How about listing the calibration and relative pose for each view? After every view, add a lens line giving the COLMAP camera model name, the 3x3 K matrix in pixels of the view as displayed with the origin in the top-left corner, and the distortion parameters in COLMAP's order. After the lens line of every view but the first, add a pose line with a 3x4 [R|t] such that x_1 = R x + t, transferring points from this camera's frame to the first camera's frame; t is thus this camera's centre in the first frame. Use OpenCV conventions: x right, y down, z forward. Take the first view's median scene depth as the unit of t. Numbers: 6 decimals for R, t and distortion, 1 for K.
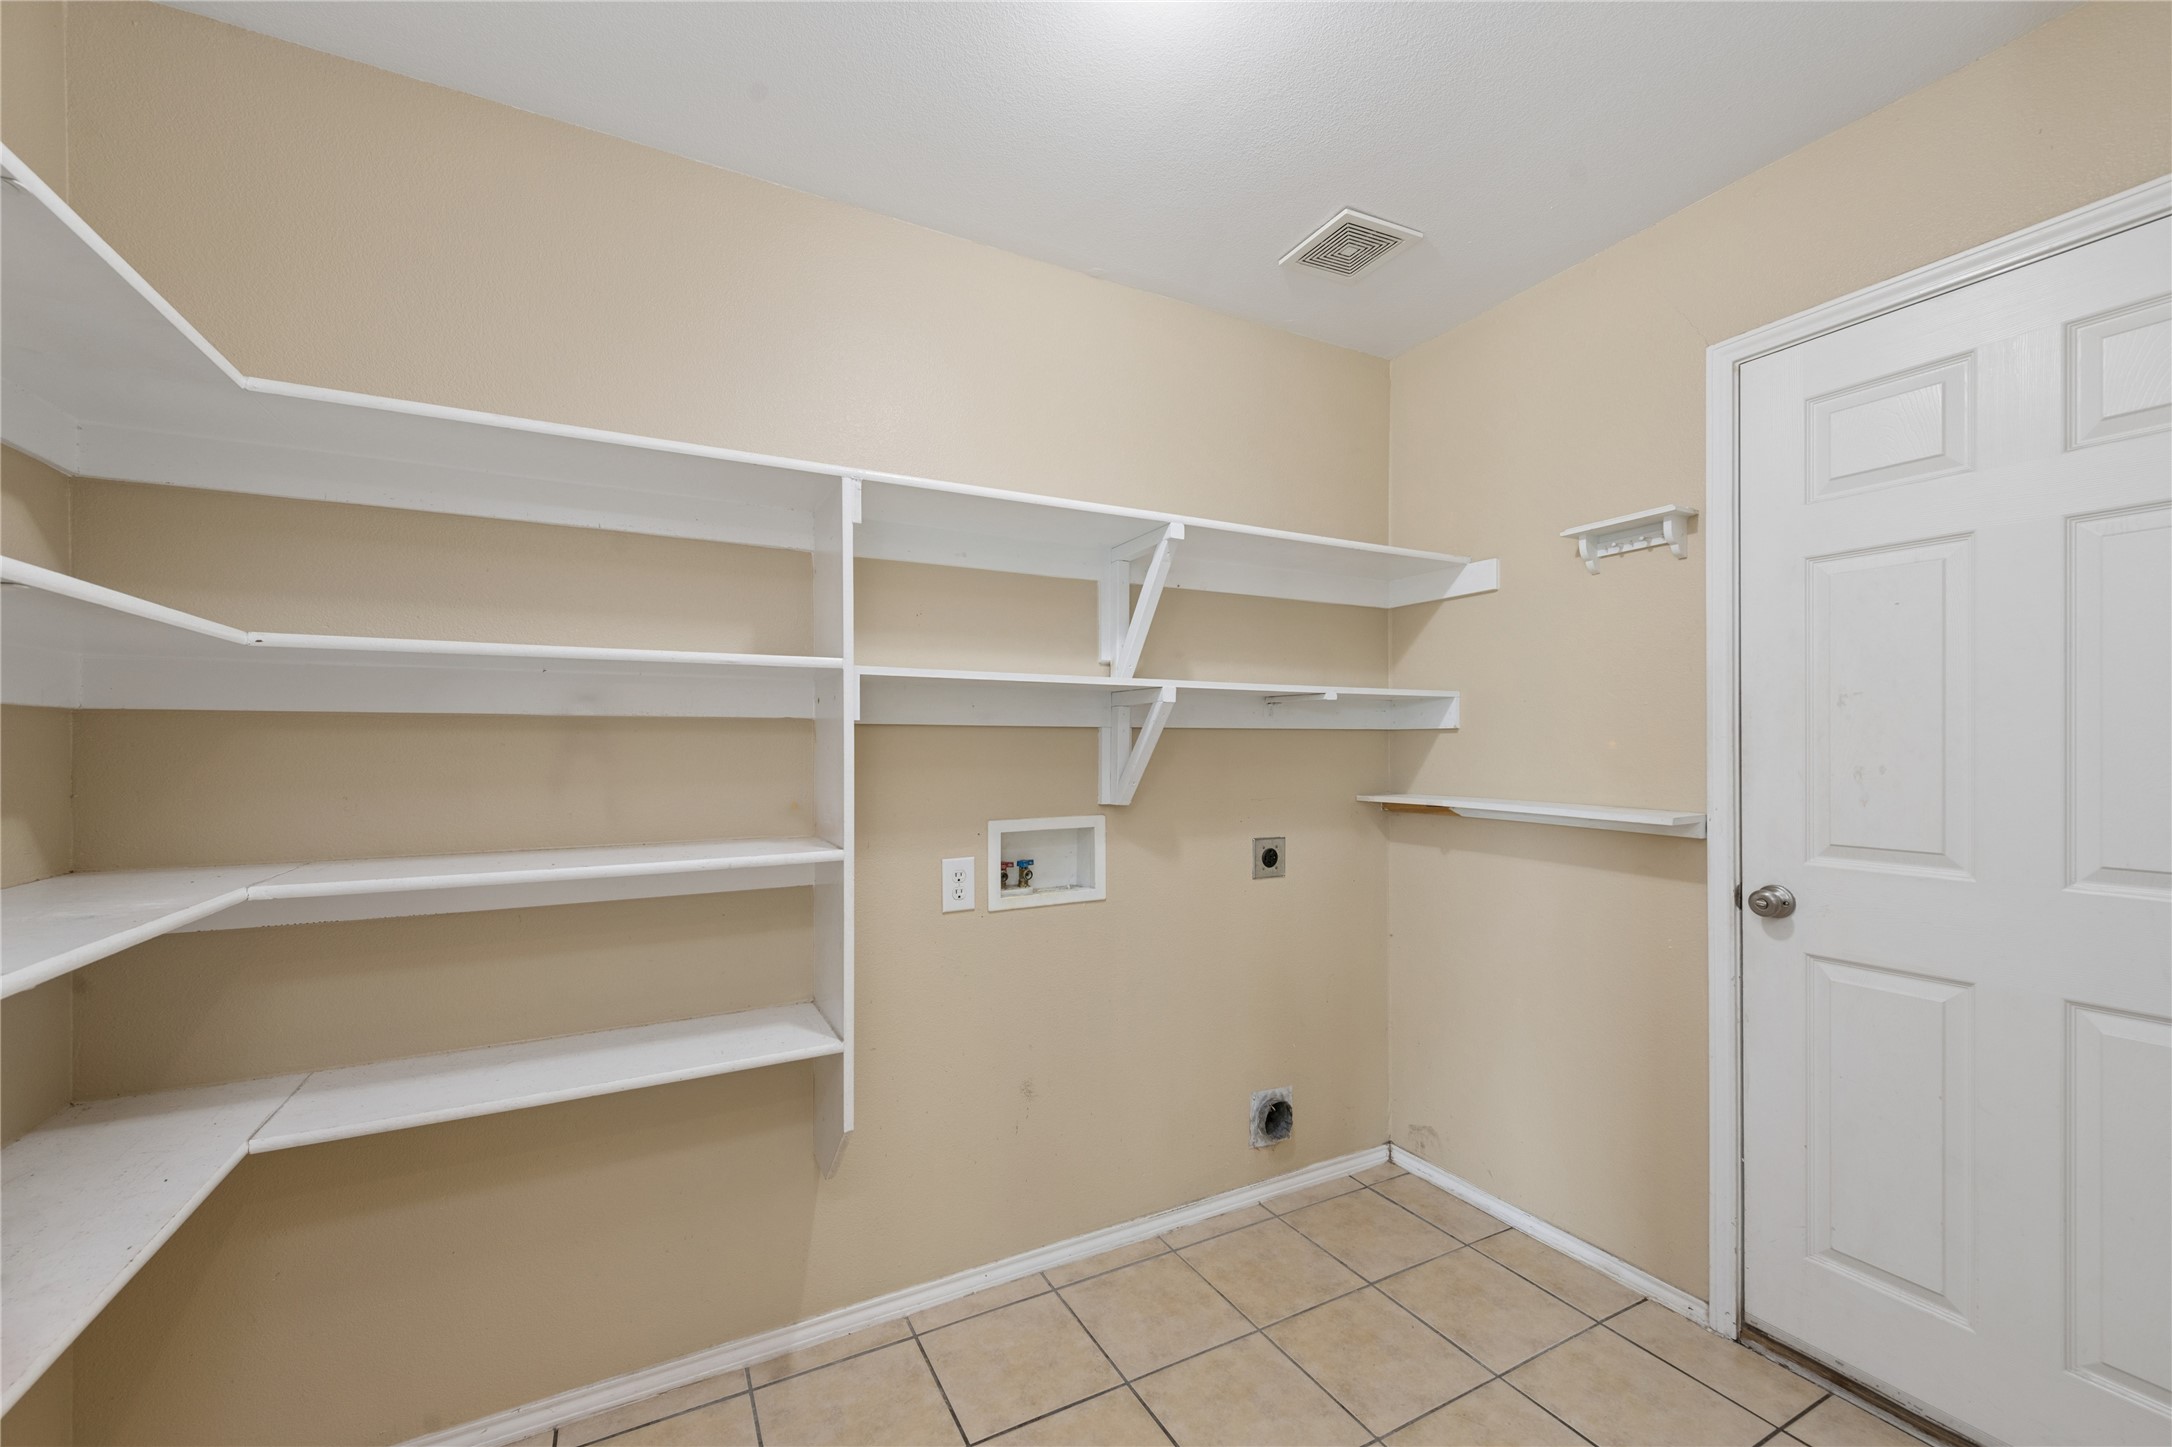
lens RADIAL K [[856.5, 0, 1084.9], [0, 856.5, 735.8], [0, 0, 1]] dist [0.010750, -0.002901]
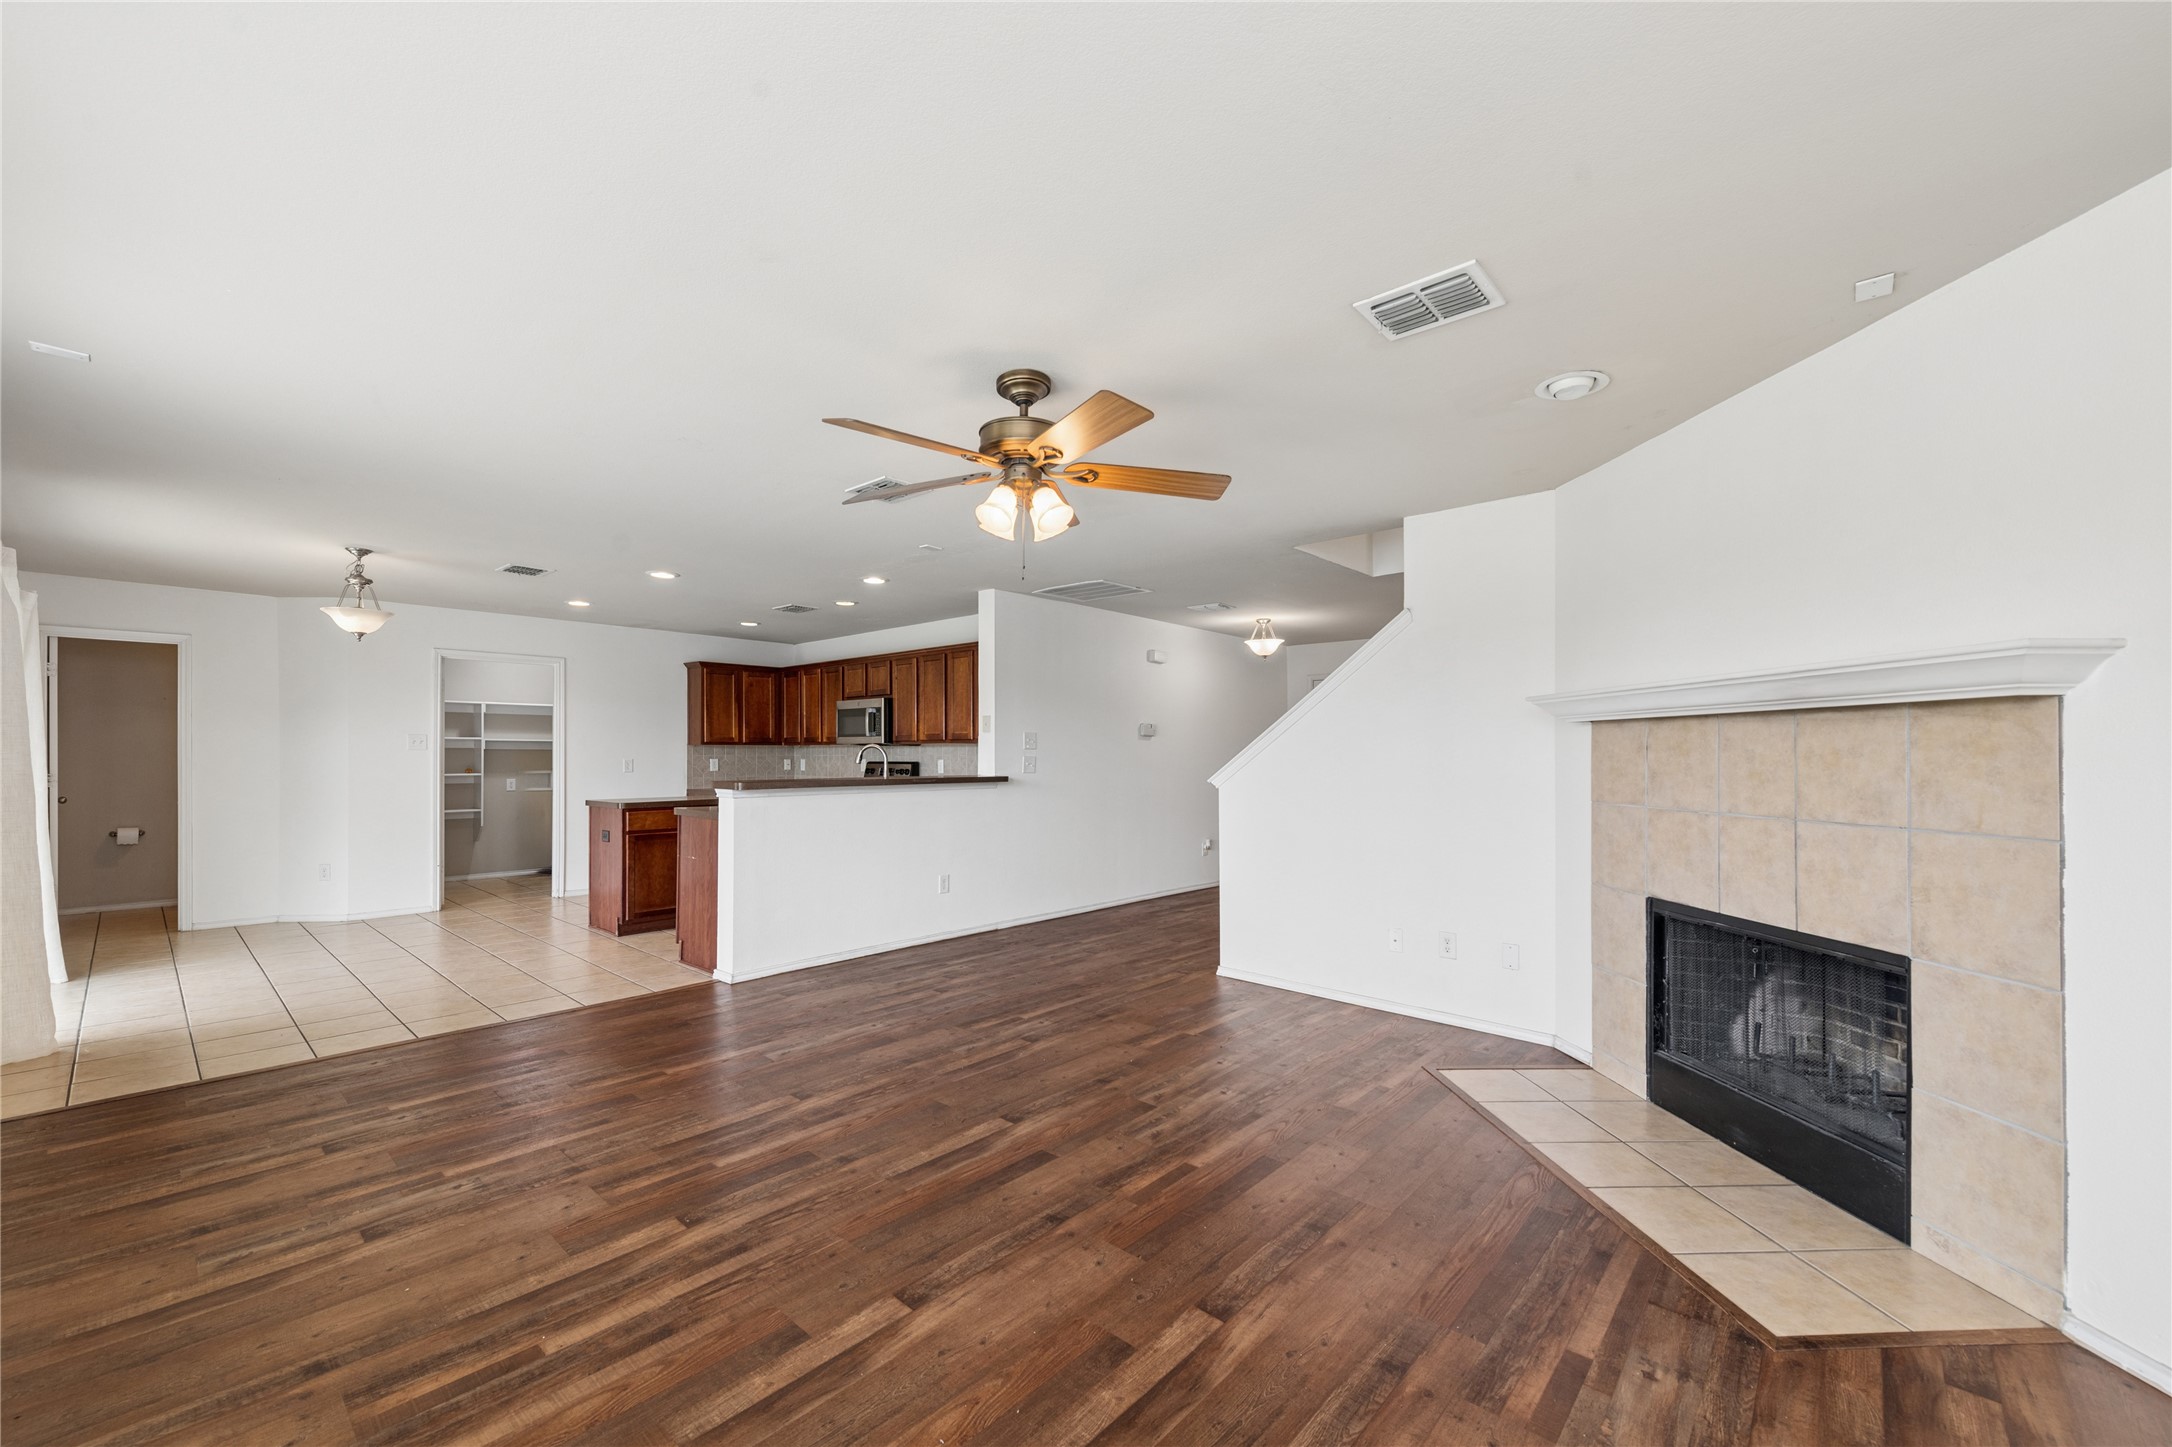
lens RADIAL K [[856.5, 0, 1090.9], [0, 856.5, 730.7], [0, 0, 1]] dist [0.010750, -0.002901]
pose [[0.948616, 0.008349, 0.316320, 1.229732], [-0.001610, 0.999766, -0.021560, -0.020252], [-0.316426, 0.019943, 0.948408, -4.001300]]
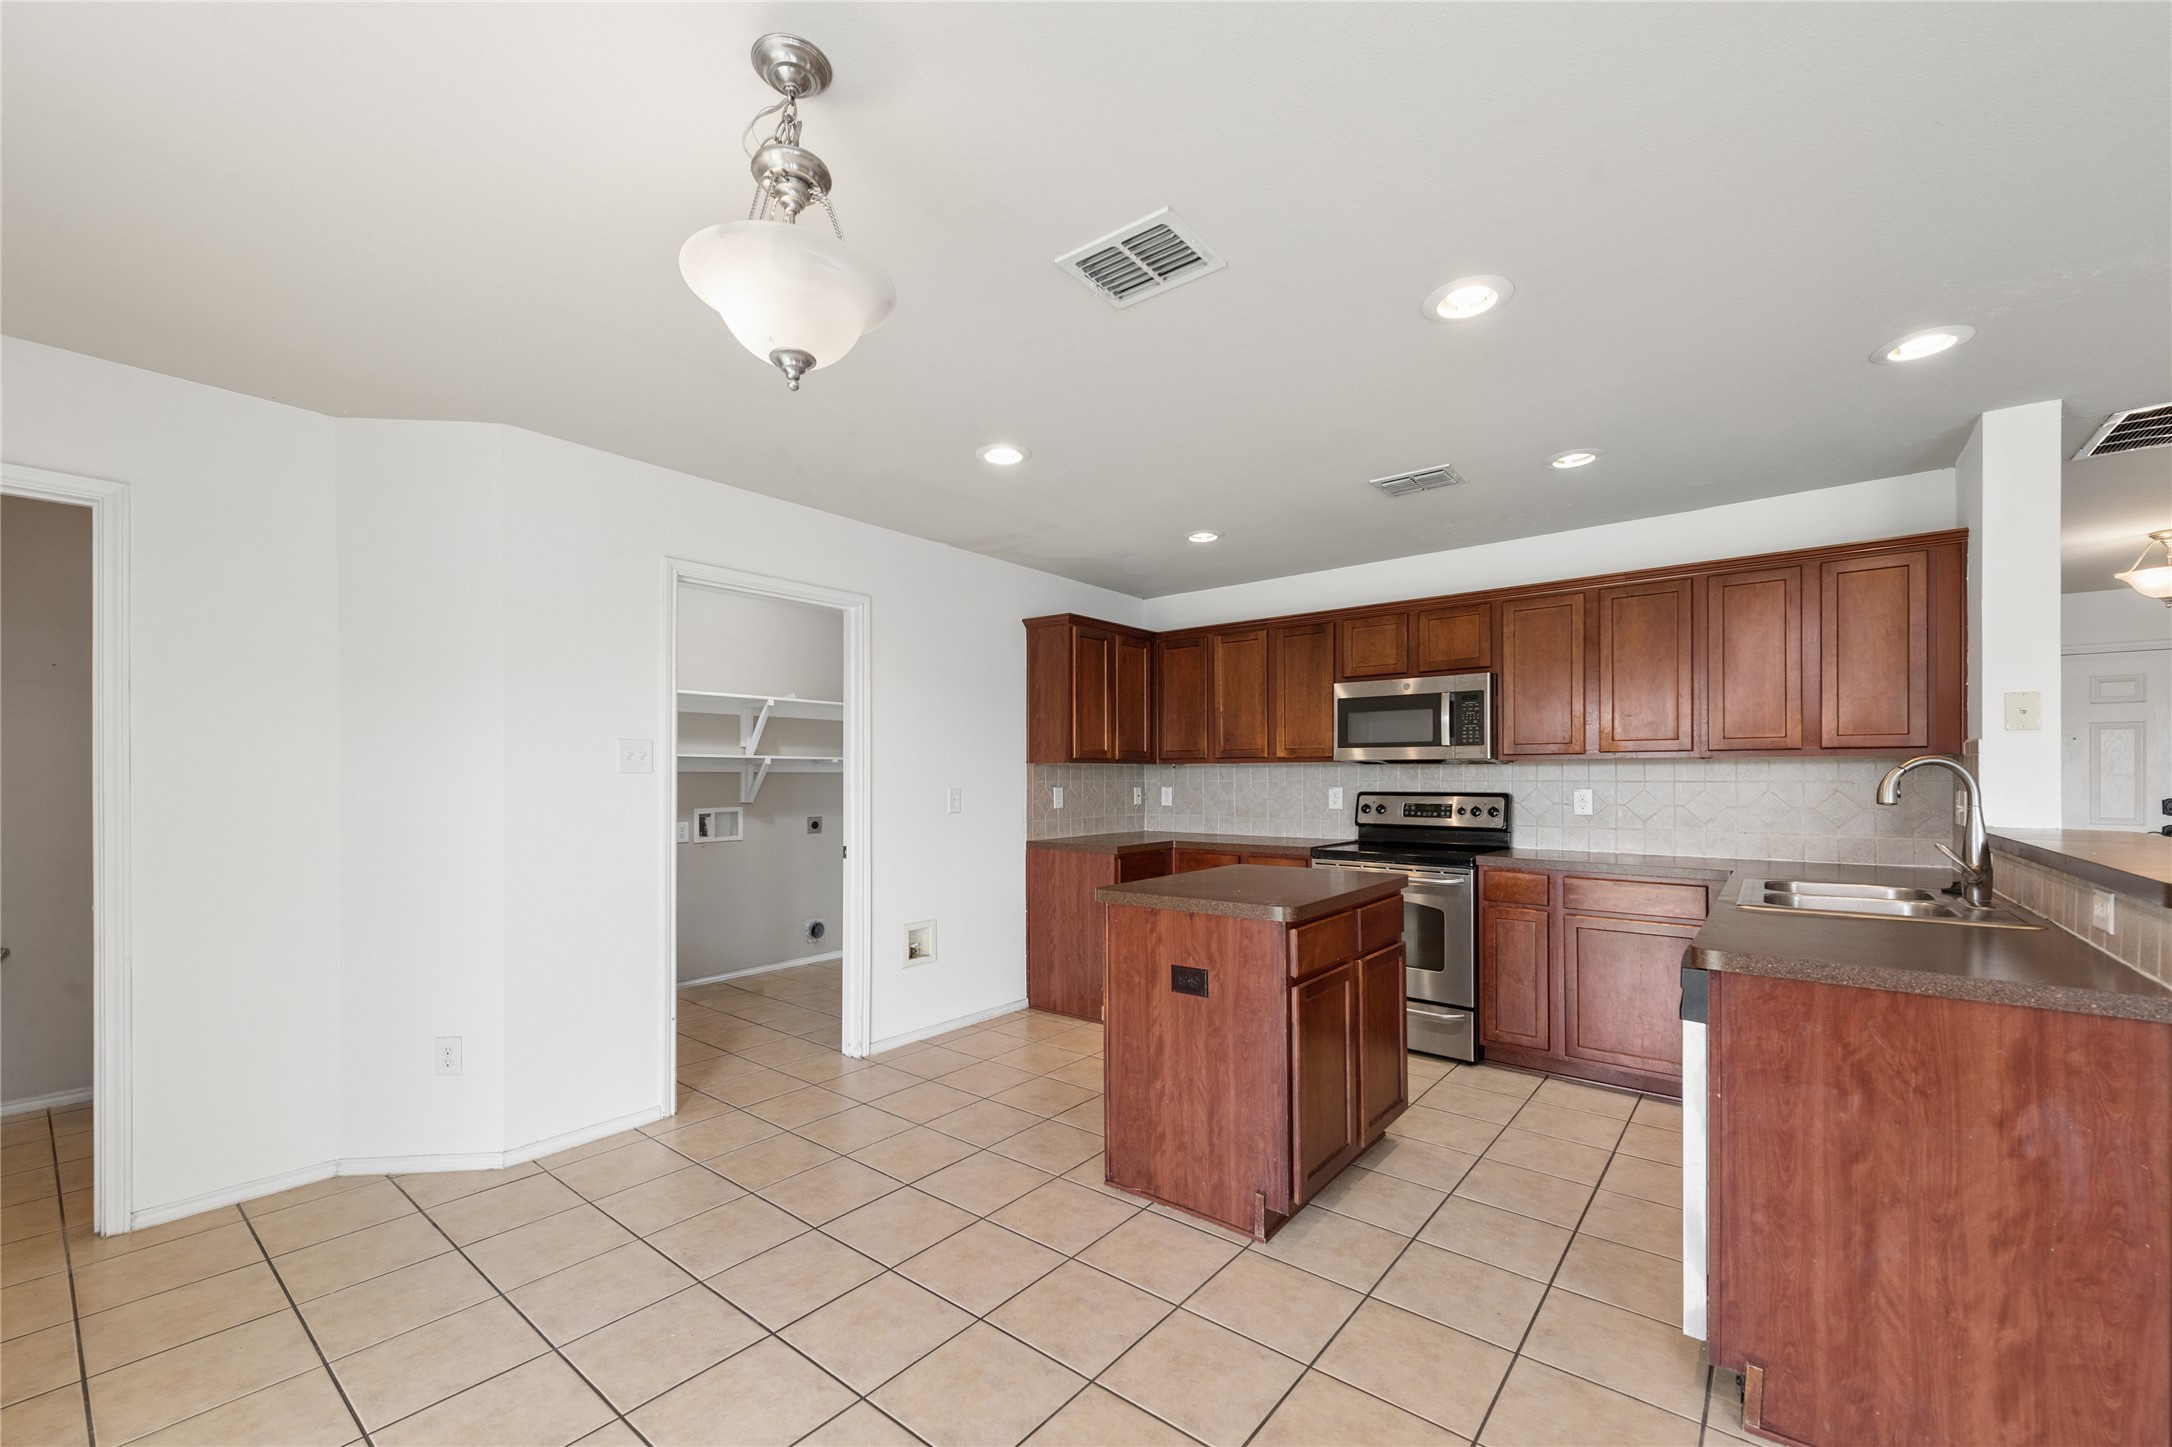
lens RADIAL K [[856.5, 0, 1074.7], [0, 856.5, 764.5], [0, 0, 1]] dist [0.010750, -0.002901]
pose [[0.931113, 0.004373, 0.364704, 0.011921], [-0.001619, 0.999968, -0.007856, -0.016572], [-0.364727, 0.006724, 0.931090, -1.789653]]
